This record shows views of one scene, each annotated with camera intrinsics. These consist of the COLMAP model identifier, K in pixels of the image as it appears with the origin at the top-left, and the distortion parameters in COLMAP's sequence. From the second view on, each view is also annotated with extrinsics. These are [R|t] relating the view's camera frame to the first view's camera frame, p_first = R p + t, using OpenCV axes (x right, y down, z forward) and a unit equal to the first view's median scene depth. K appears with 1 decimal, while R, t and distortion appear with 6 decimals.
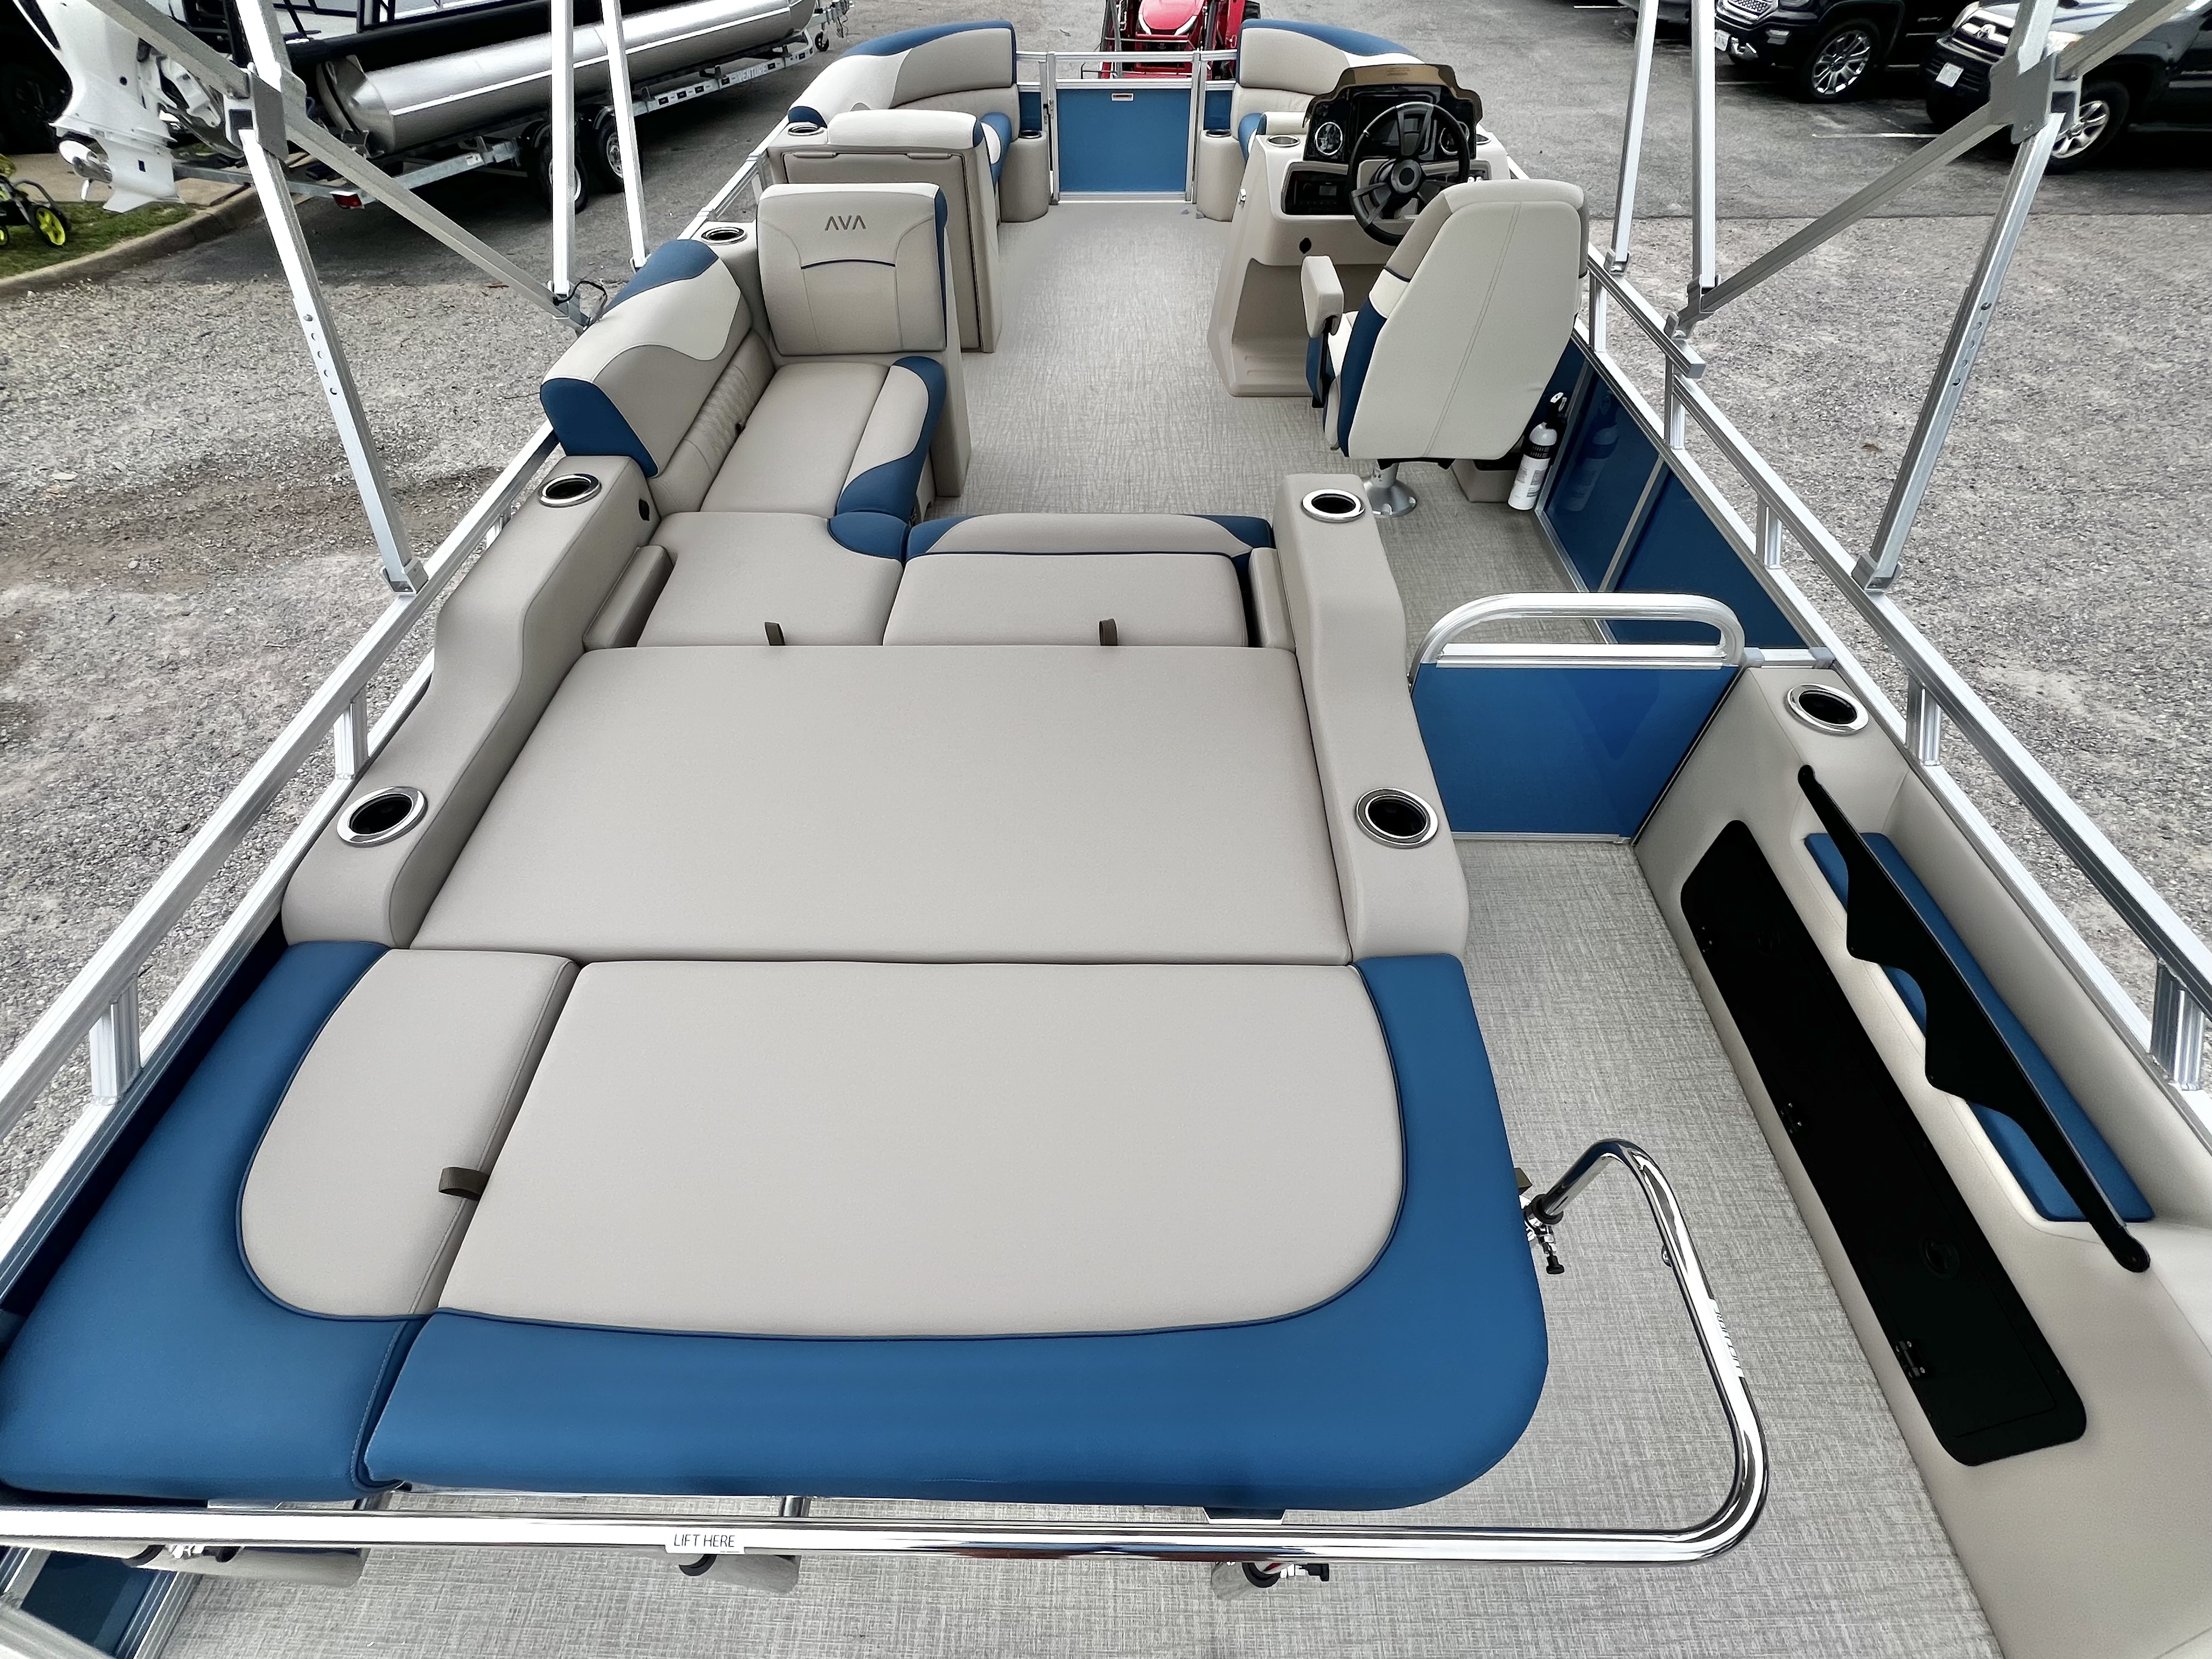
lens RADIAL K [[956.3, 0, 1102.0], [0, 956.3, 824.7], [0, 0, 1]] dist [-0.000873, 0.000235]
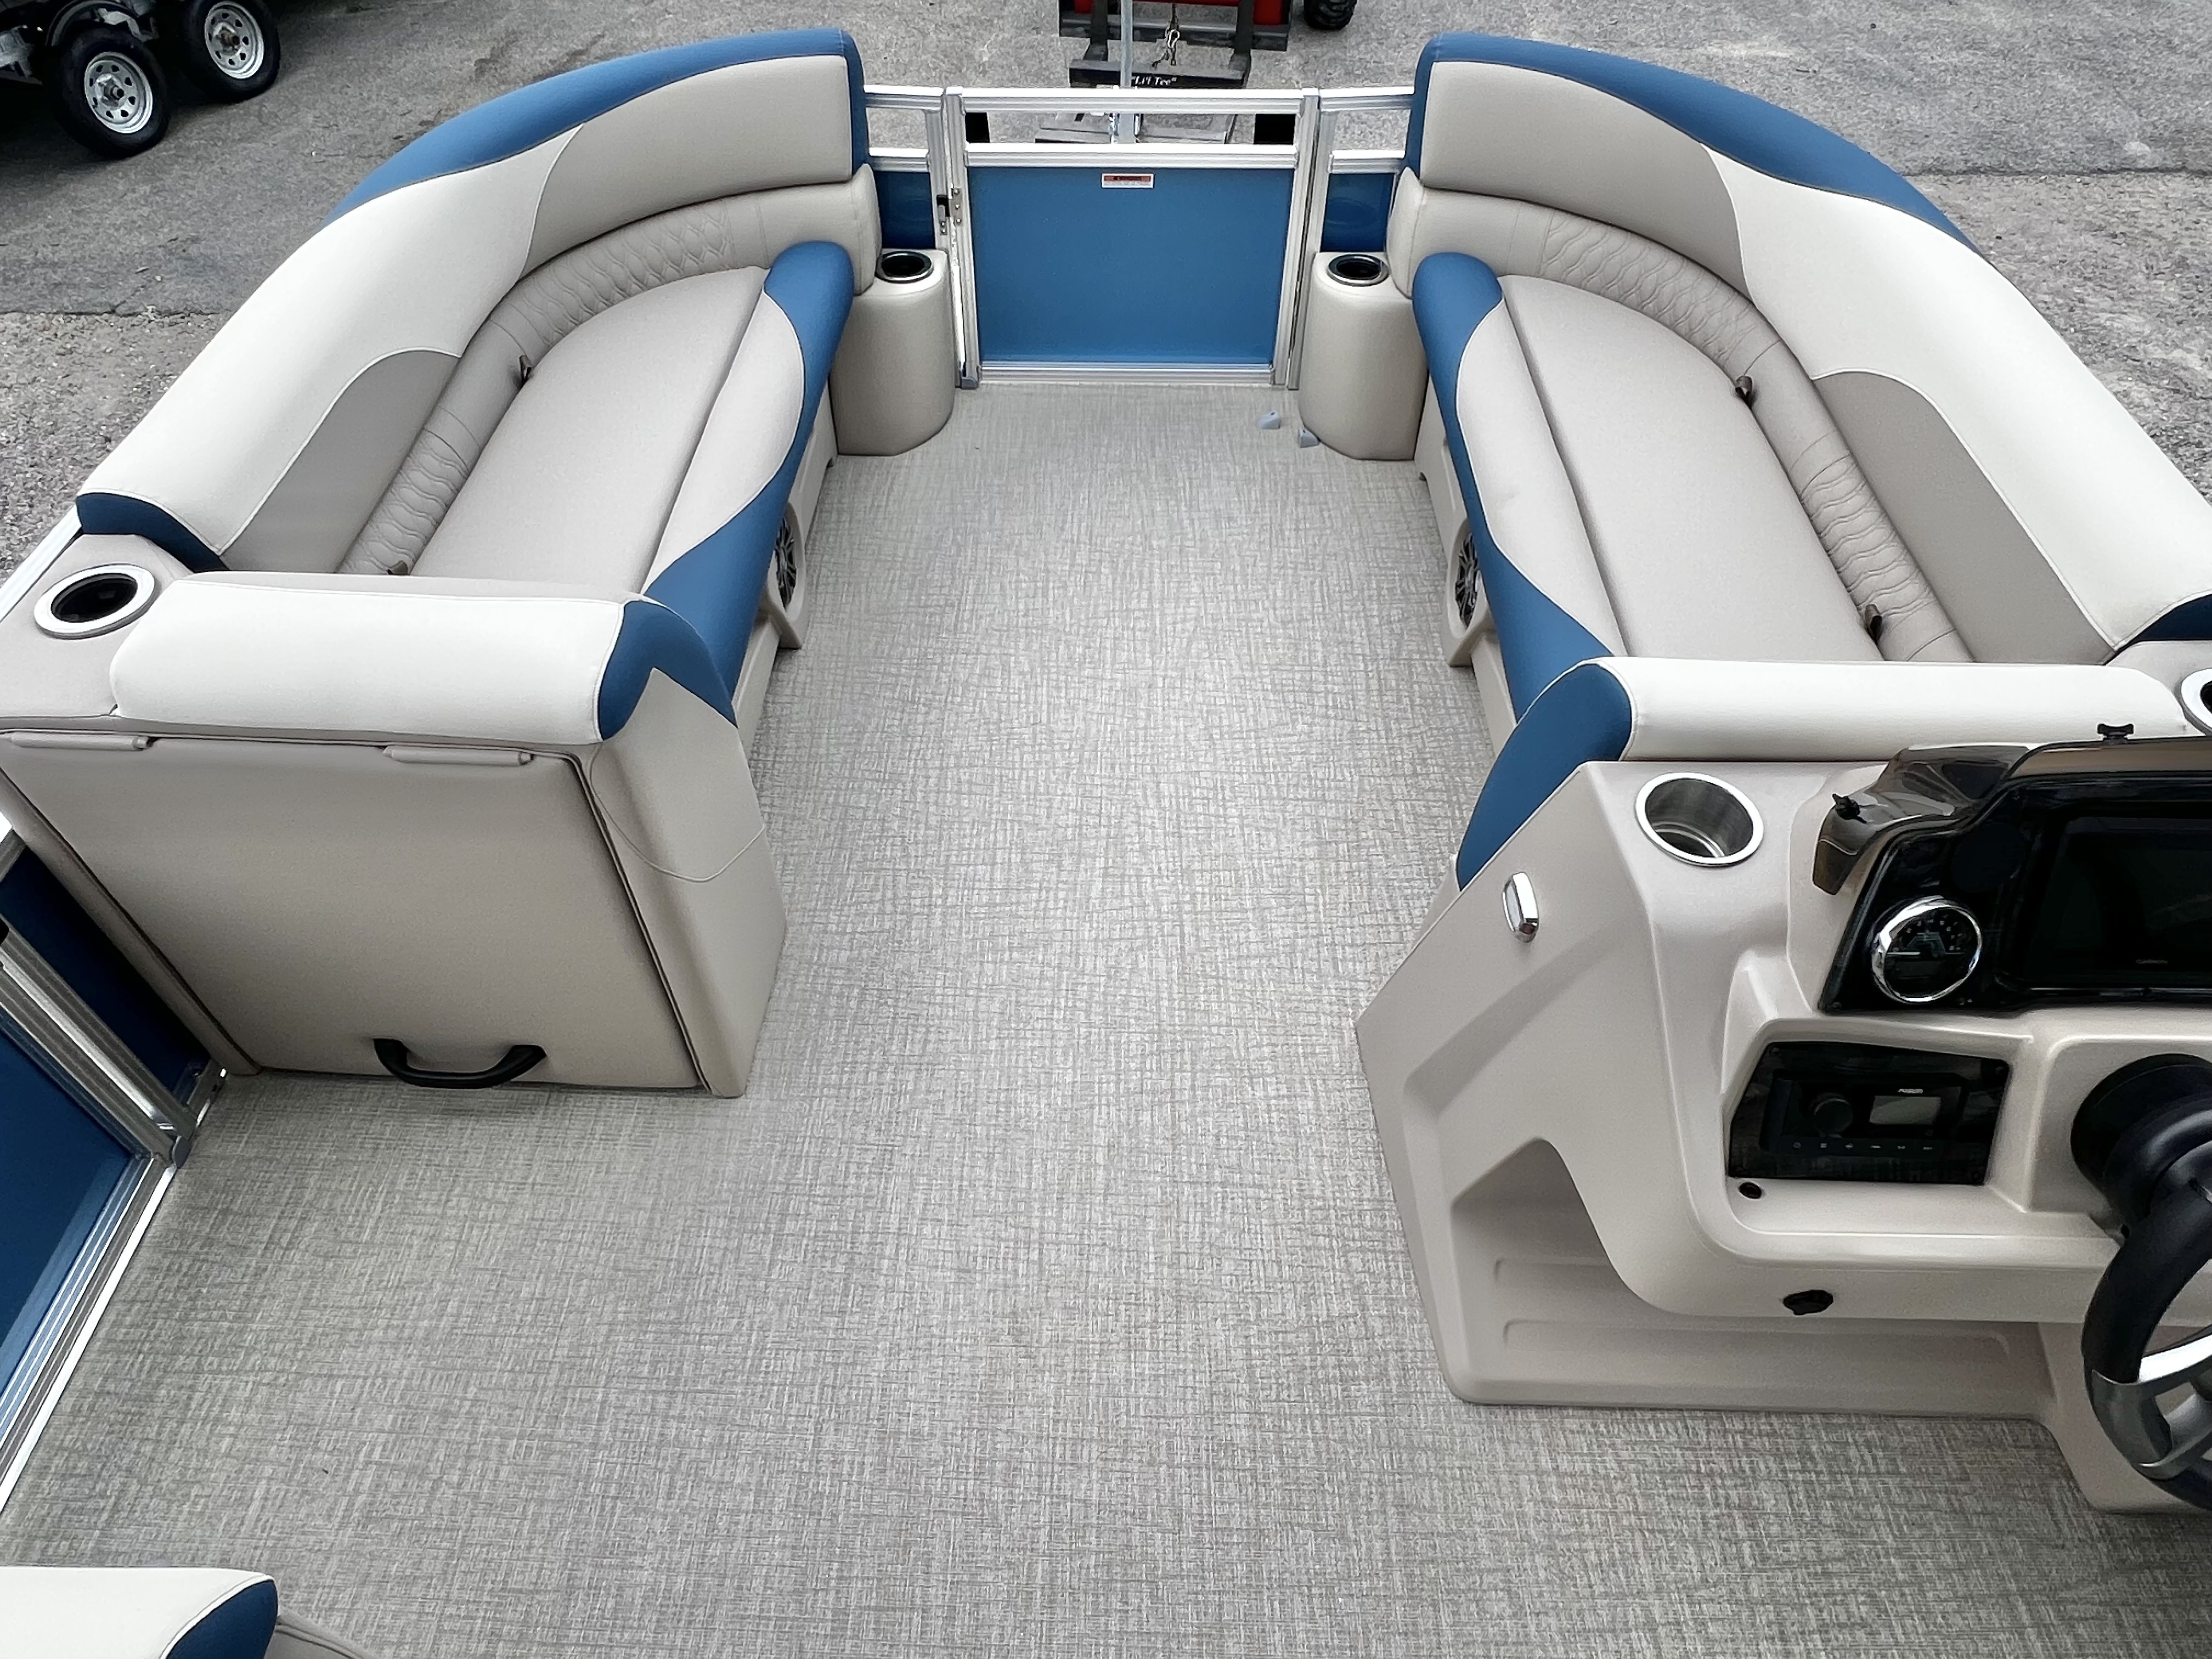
lens RADIAL K [[1383.8, 0, 1081.4], [0, 1383.8, 832.5], [0, 0, 1]] dist [-0.000392, -0.001439]
pose [[0.999852, 0.013618, -0.010533, 0.014412], [-0.013715, 0.999864, -0.009114, -0.585282], [0.010408, 0.009257, 0.999903, 0.498477]]
